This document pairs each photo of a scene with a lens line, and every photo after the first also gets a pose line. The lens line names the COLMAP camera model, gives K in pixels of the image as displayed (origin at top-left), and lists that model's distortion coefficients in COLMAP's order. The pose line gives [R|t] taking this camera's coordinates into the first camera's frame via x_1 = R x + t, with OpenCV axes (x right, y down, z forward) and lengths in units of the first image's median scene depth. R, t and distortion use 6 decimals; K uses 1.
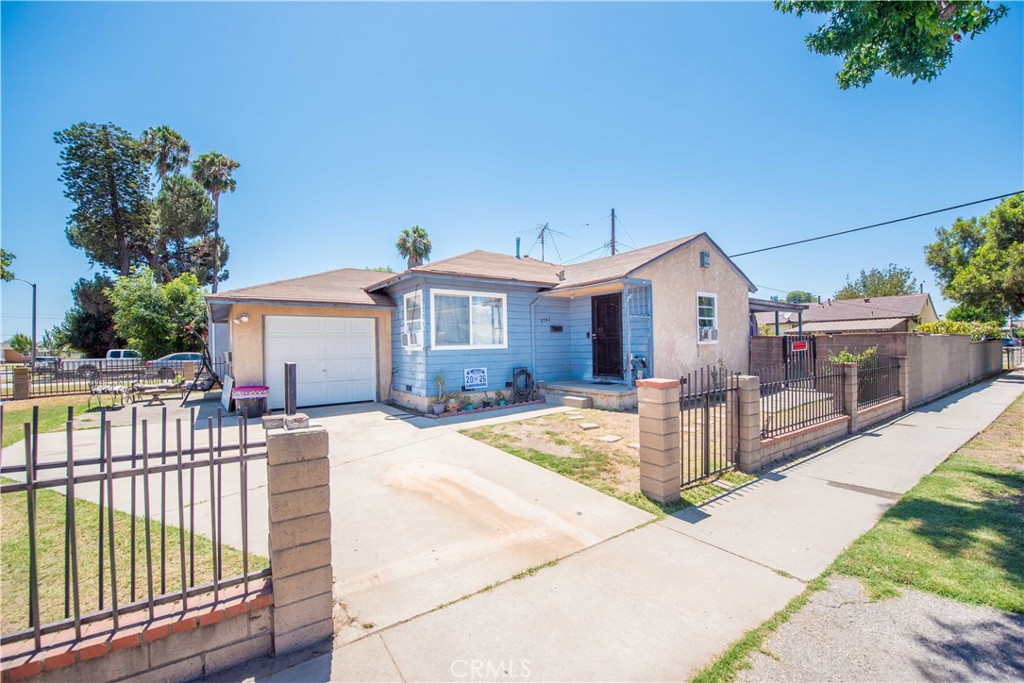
lens RADIAL K [[412.4, 0, 511.9], [0, 412.4, 336.3], [0, 0, 1]] dist [-0.018377, -0.000358]
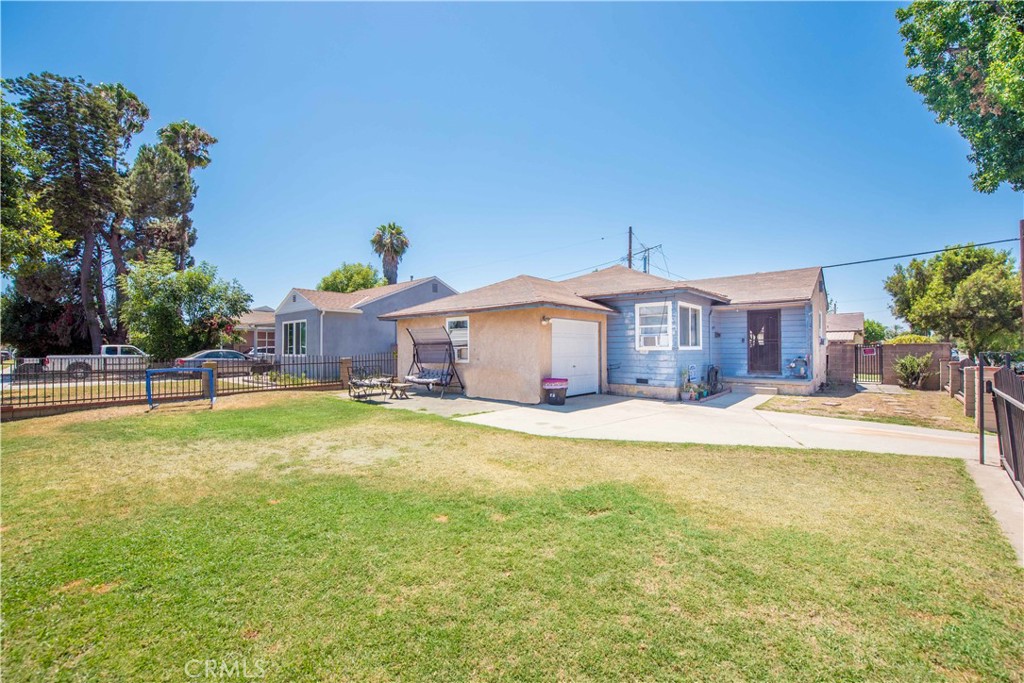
lens RADIAL K [[433.5, 0, 509.7], [0, 433.5, 328.4], [0, 0, 1]] dist [-0.018385, -0.000298]
pose [[0.974818, 0.028311, 0.221196, -0.363689], [-0.021812, 0.999257, -0.031771, 0.008254], [-0.221932, 0.026146, 0.974712, -0.063002]]
